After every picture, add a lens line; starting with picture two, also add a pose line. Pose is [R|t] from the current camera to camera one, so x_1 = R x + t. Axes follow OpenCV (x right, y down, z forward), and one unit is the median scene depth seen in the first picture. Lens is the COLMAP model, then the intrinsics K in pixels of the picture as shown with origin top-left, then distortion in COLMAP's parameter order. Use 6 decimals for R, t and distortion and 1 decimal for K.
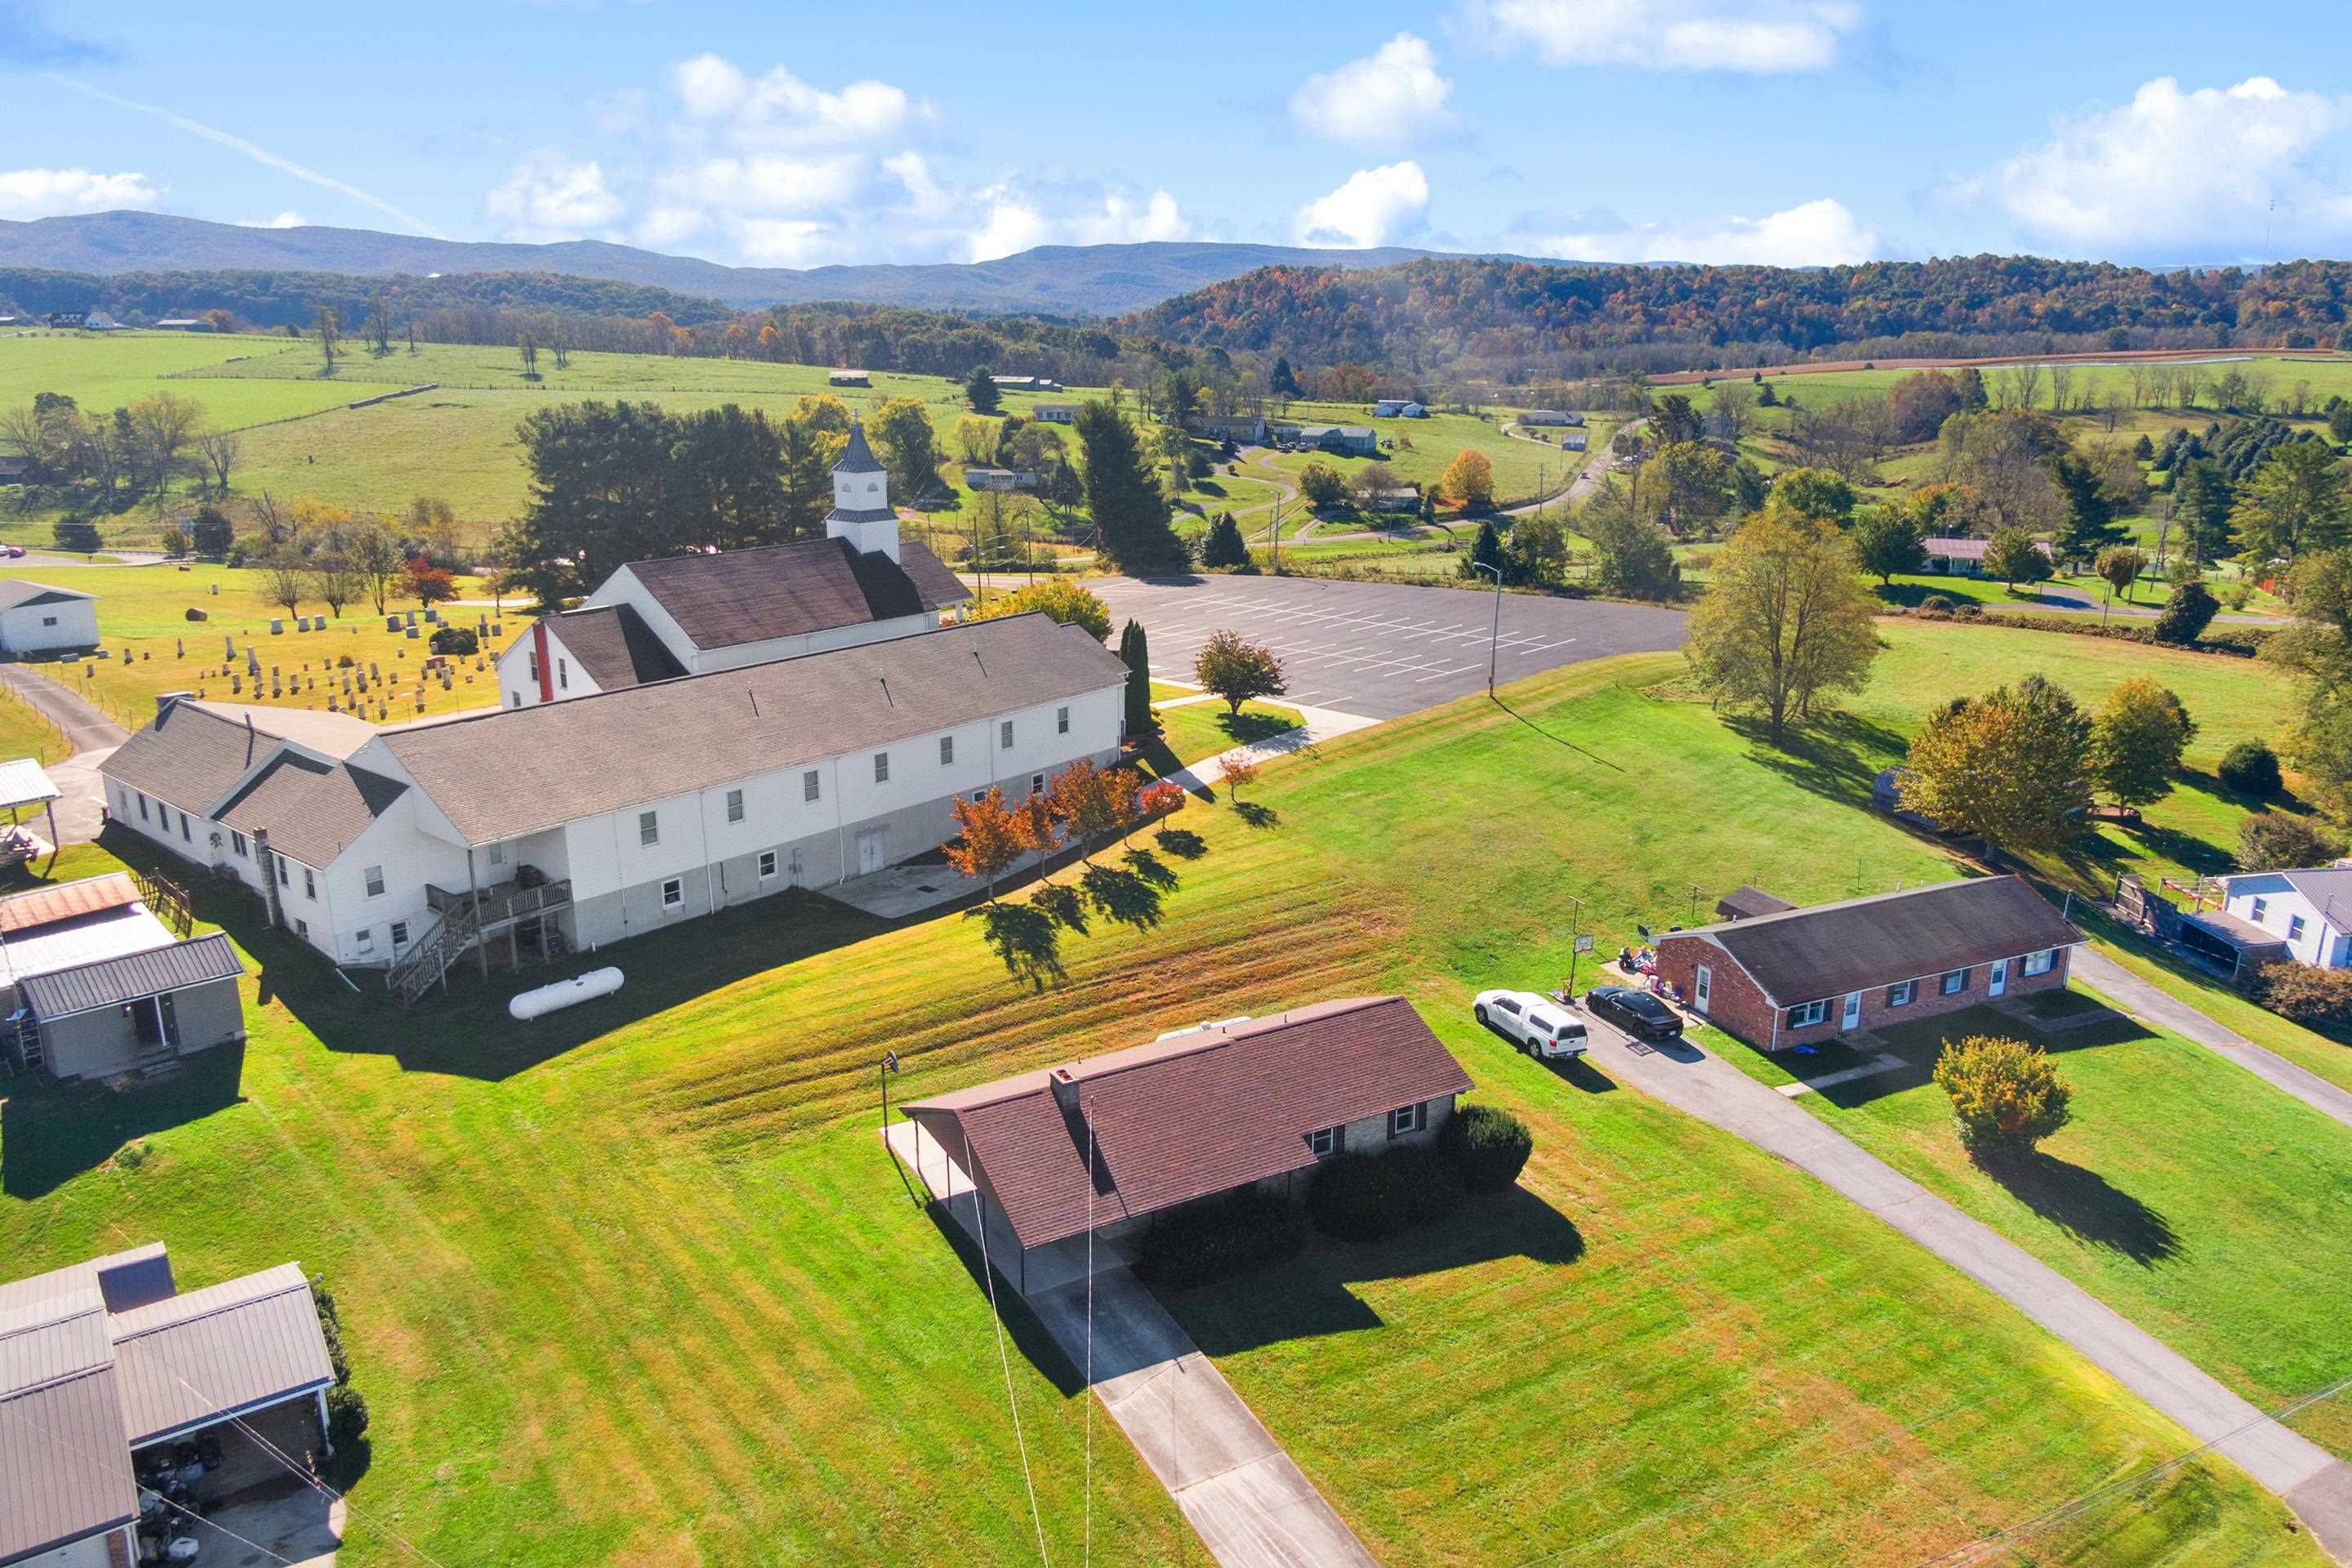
lens RADIAL K [[1666.4, 0, 1179.0], [0, 1666.4, 794.1], [0, 0, 1]] dist [0.043988, -0.055724]
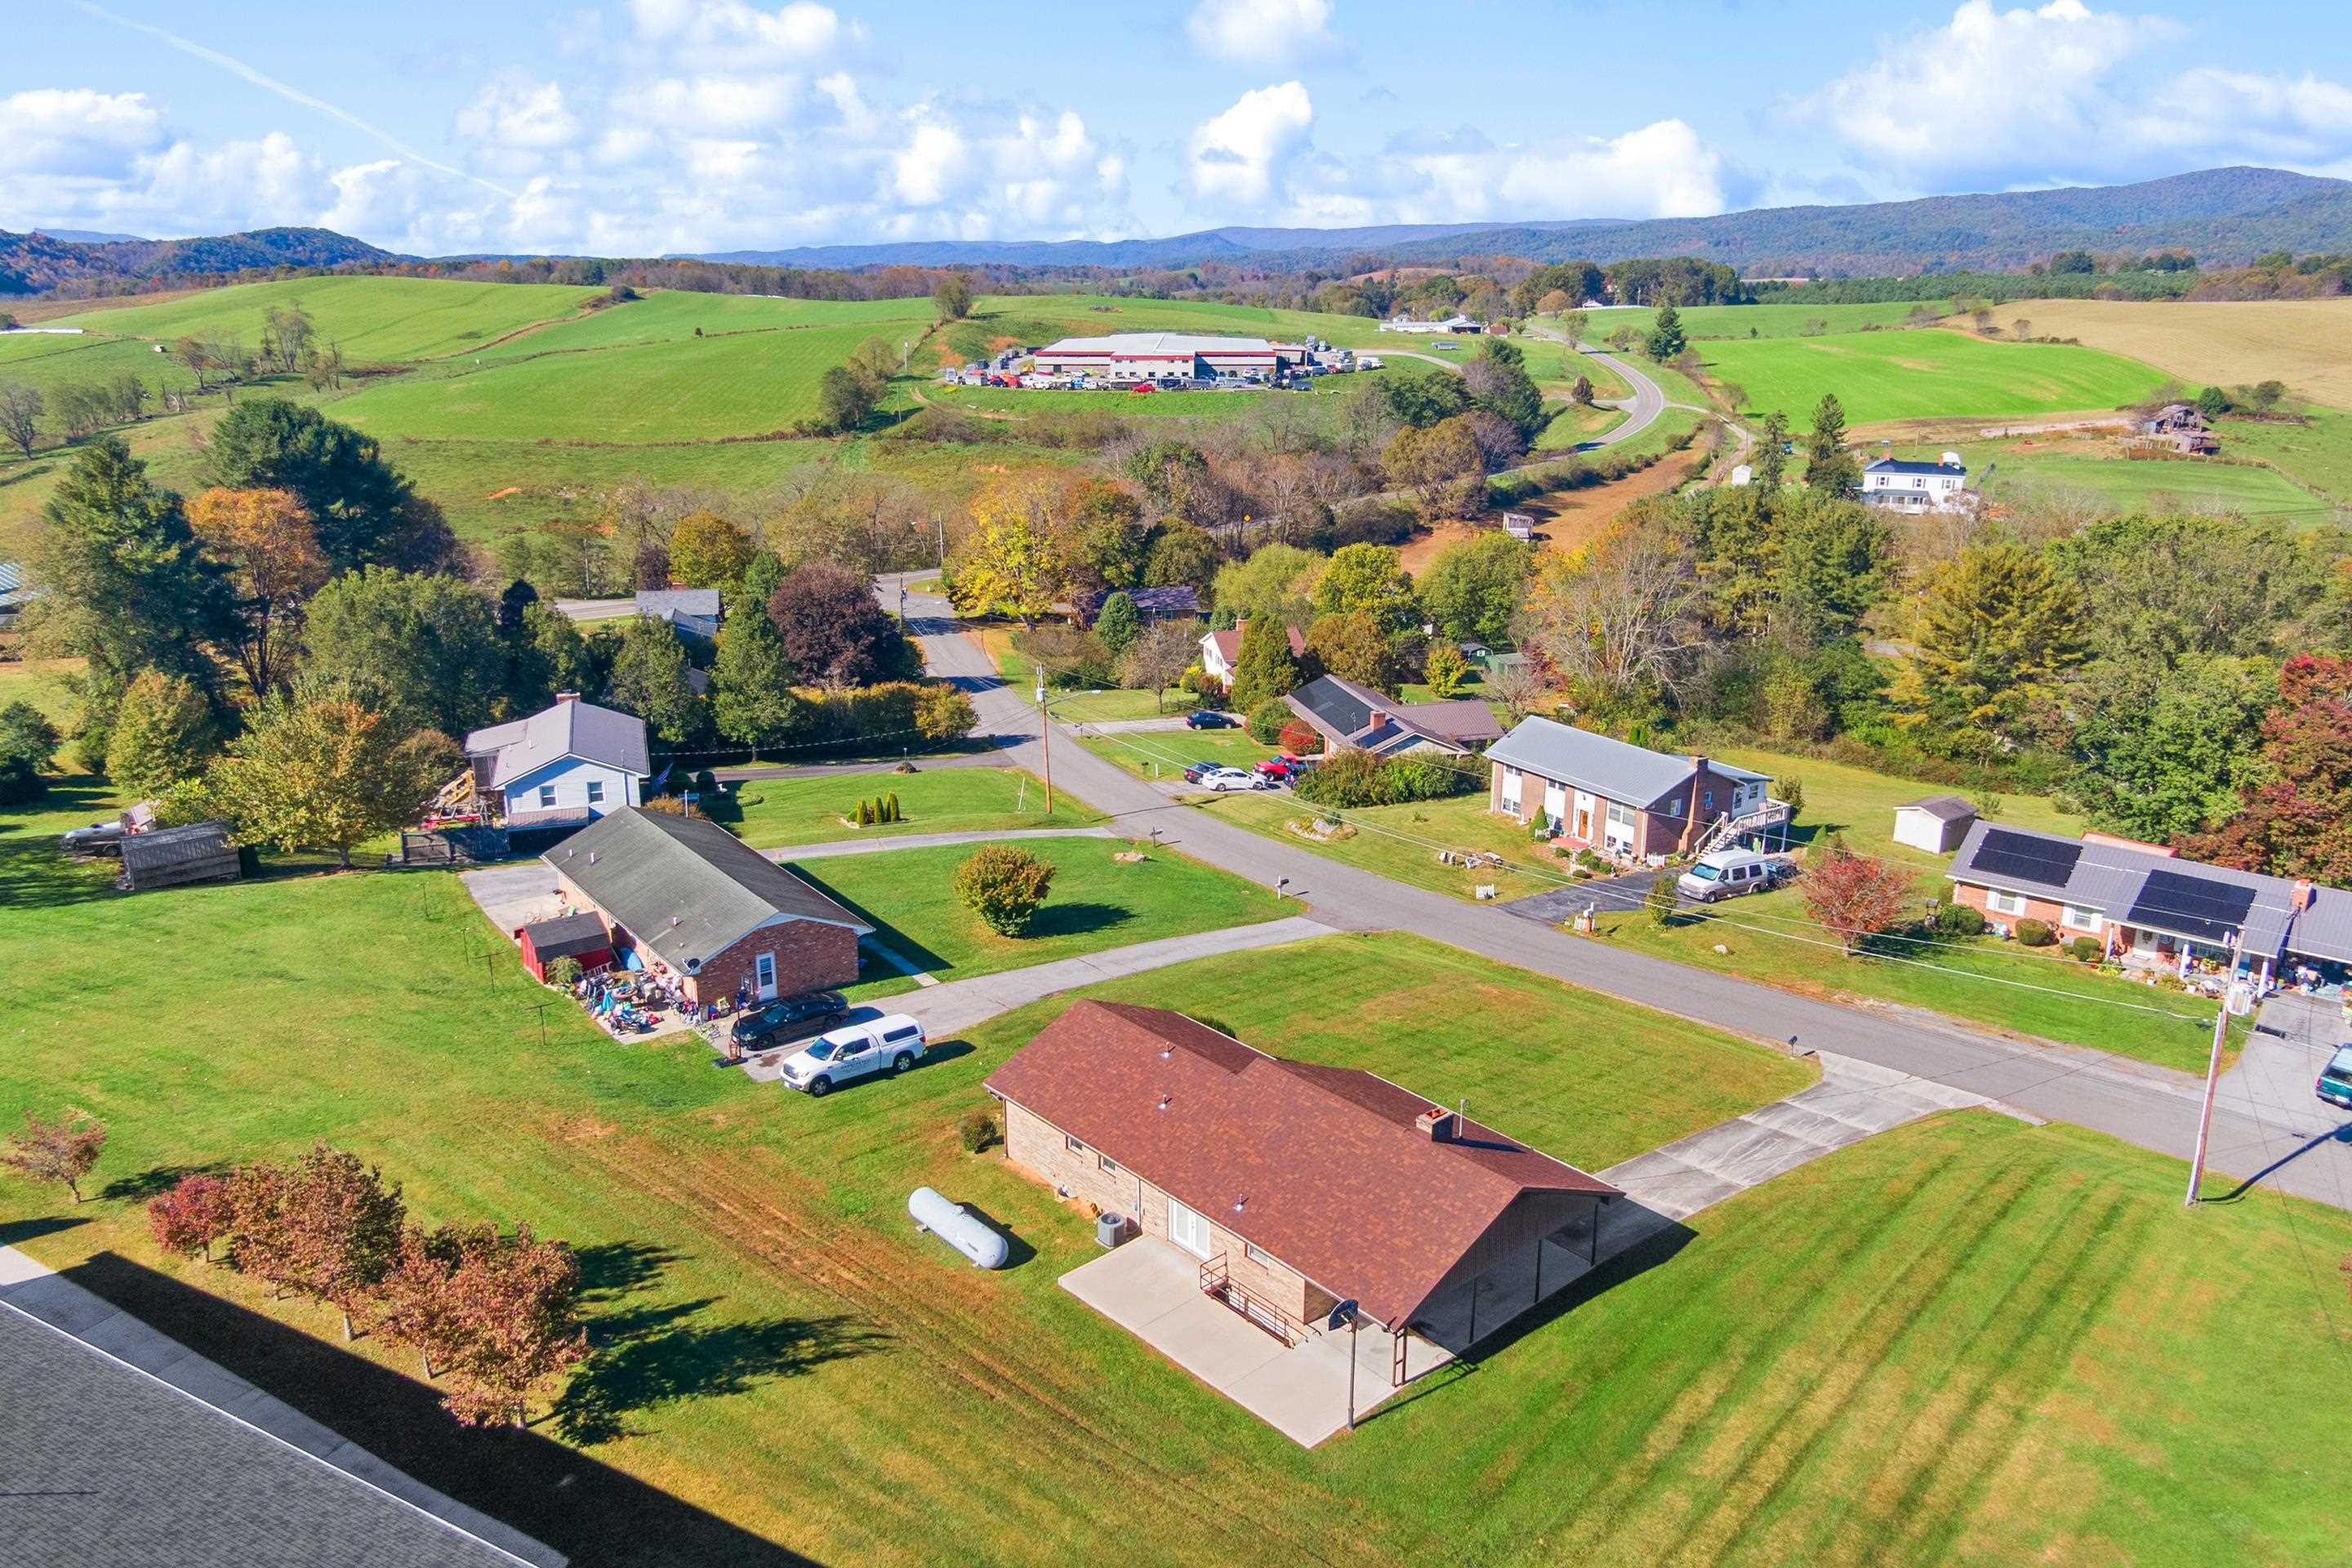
lens RADIAL K [[1700.6, 0, 1171.1], [0, 1700.6, 771.8], [0, 0, 1]] dist [0.069615, -0.115311]
pose [[-0.201688, -0.279169, 0.938822, -0.598484], [0.270646, 0.905314, 0.327348, -0.238552], [-0.941314, 0.320111, -0.107035, 0.823118]]
